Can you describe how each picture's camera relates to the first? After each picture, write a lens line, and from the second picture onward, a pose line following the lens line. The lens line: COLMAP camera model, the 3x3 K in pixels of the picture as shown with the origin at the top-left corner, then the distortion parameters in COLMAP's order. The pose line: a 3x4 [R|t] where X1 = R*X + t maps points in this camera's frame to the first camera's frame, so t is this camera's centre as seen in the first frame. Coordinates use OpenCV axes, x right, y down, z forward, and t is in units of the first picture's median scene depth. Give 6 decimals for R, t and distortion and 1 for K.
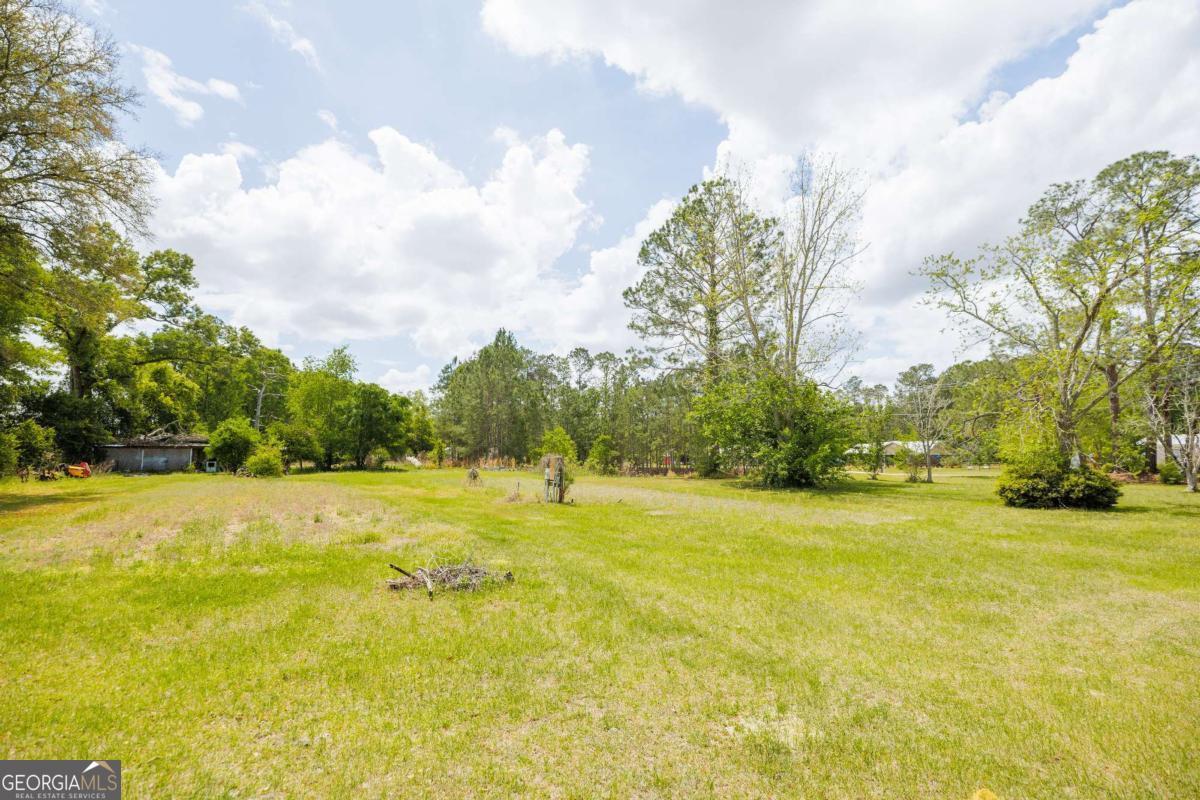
lens RADIAL K [[577.5, 0, 595.4], [0, 577.5, 395.5], [0, 0, 1]] dist [-0.006527, -0.000788]
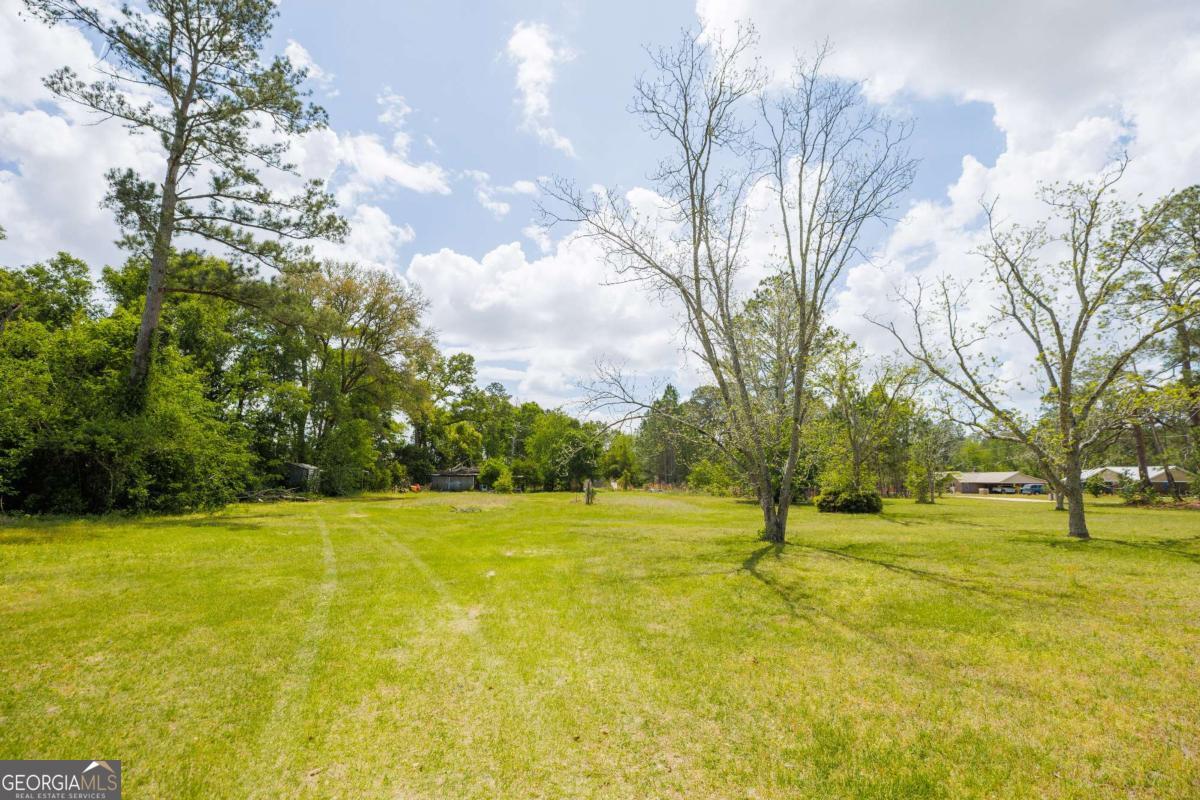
lens RADIAL K [[577.5, 0, 598.2], [0, 577.5, 404.6], [0, 0, 1]] dist [-0.006527, -0.000788]
pose [[0.898601, -0.054112, -0.435417, 0.268492], [0.040789, 0.998371, -0.039895, -0.024888], [0.436866, 0.018089, 0.899345, -0.251817]]
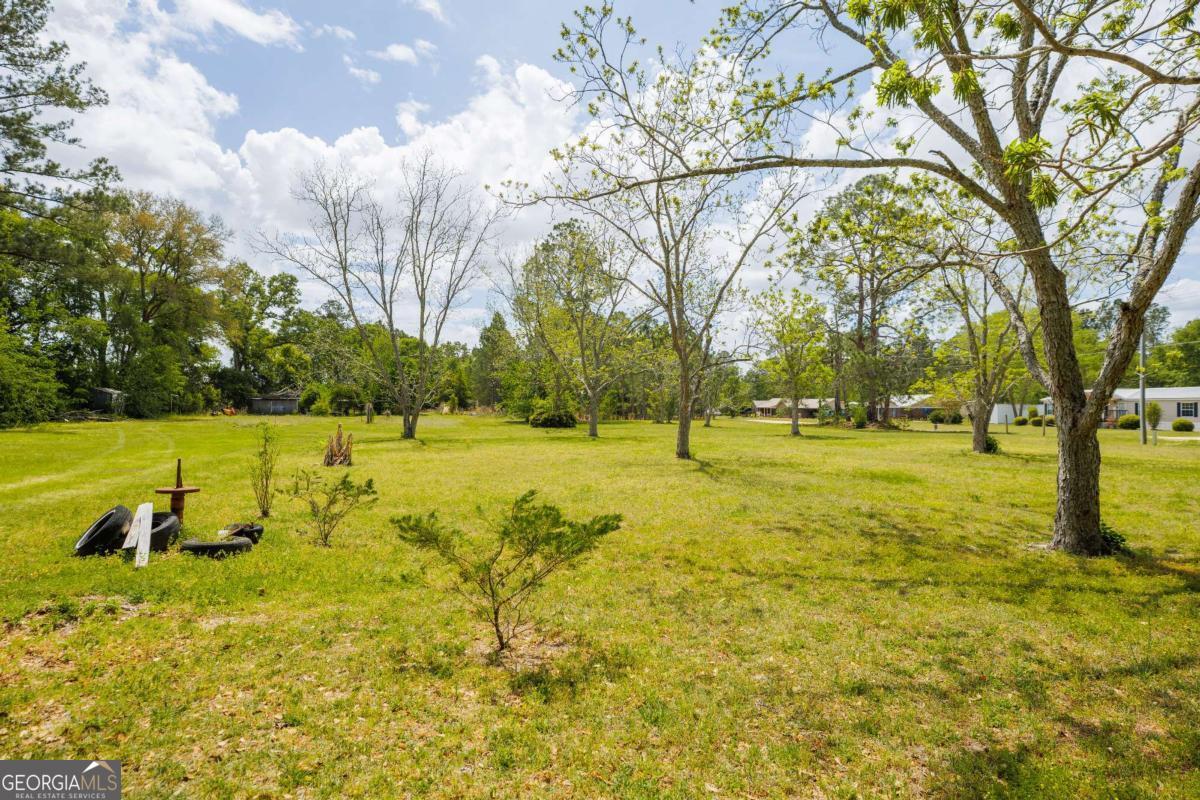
lens RADIAL K [[654.6, 0, 604.7], [0, 654.6, 400.4], [0, 0, 1]] dist [-0.012110, 0.004713]
pose [[0.961936, 0.002925, -0.273258, 0.519821], [0.022336, 0.995755, 0.089289, -0.043022], [0.272359, -0.091994, 0.957788, -0.432996]]
